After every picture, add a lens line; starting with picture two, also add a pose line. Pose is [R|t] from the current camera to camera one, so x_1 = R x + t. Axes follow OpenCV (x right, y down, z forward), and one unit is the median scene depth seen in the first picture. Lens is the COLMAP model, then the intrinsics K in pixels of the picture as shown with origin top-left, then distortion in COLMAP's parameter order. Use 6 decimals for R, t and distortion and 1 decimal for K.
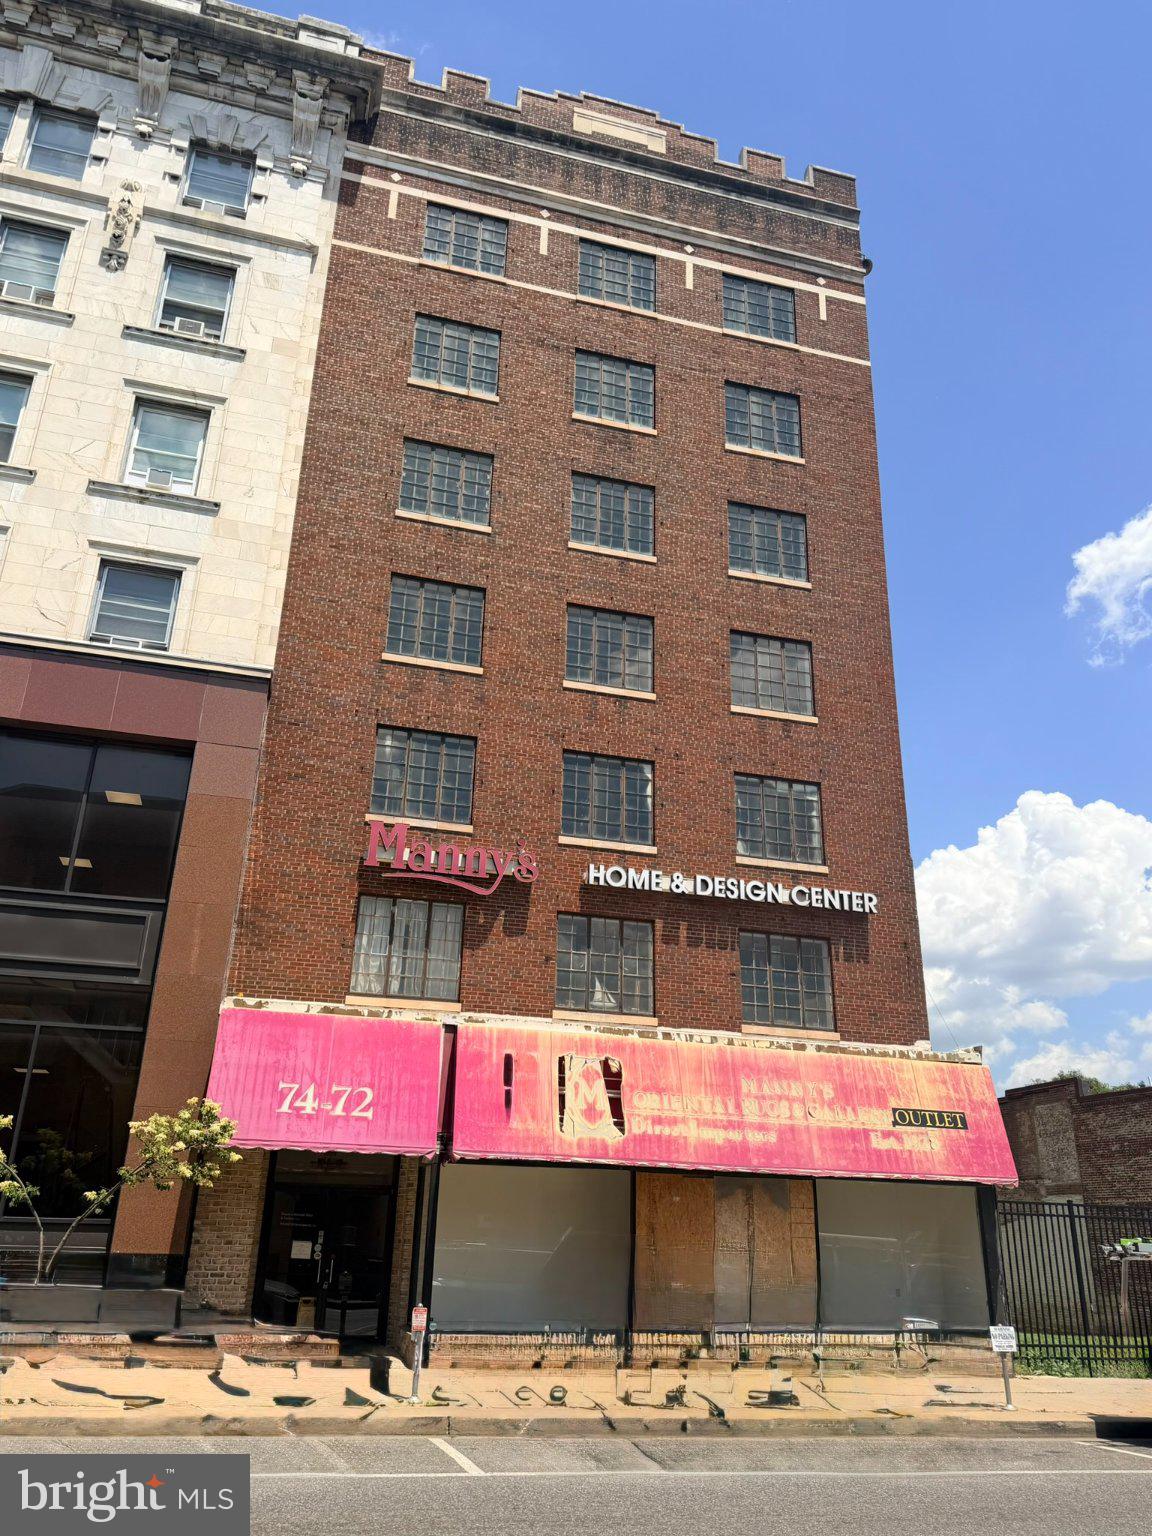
lens RADIAL K [[1118.2, 0, 576.0], [0, 1118.2, 768.0], [0, 0, 1]] dist [0.182206, -0.386098]
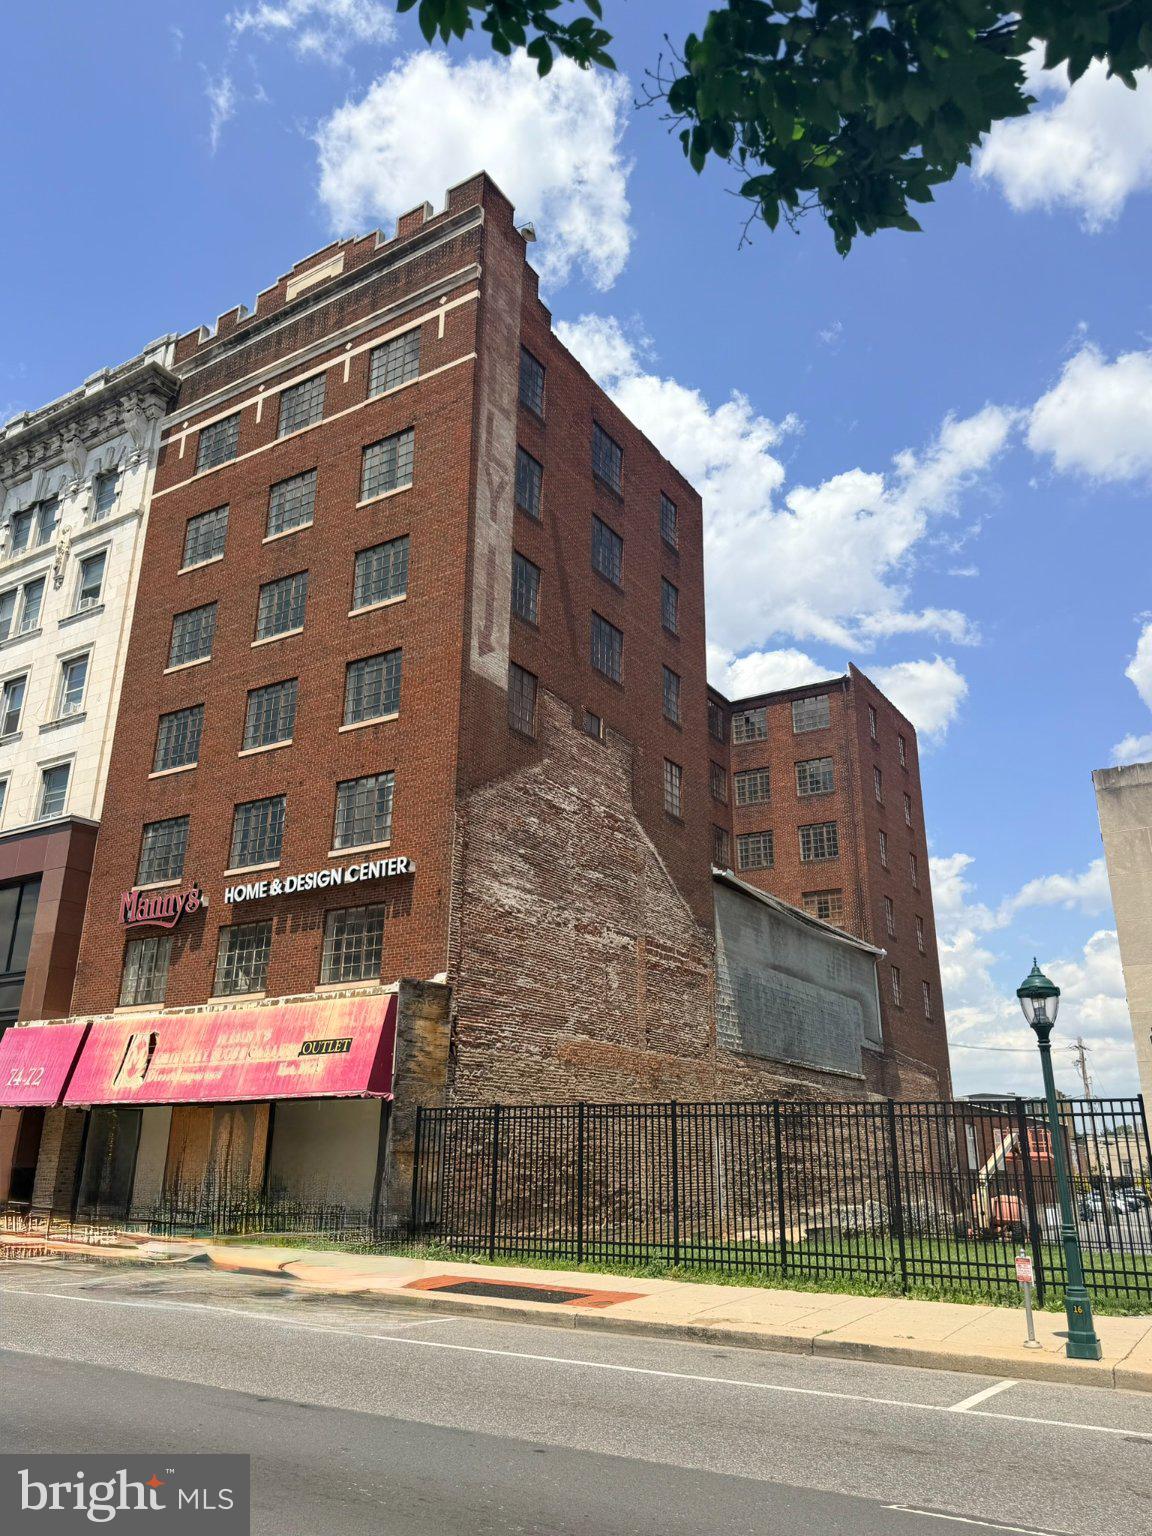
lens RADIAL K [[1118.2, 0, 576.0], [0, 1118.2, 768.0], [0, 0, 1]] dist [0.182206, -0.386098]
pose [[0.671609, -0.265393, -0.691742, 1.314448], [0.285819, 0.954181, -0.088580, 0.193030], [0.683556, -0.138221, 0.716691, 0.329493]]
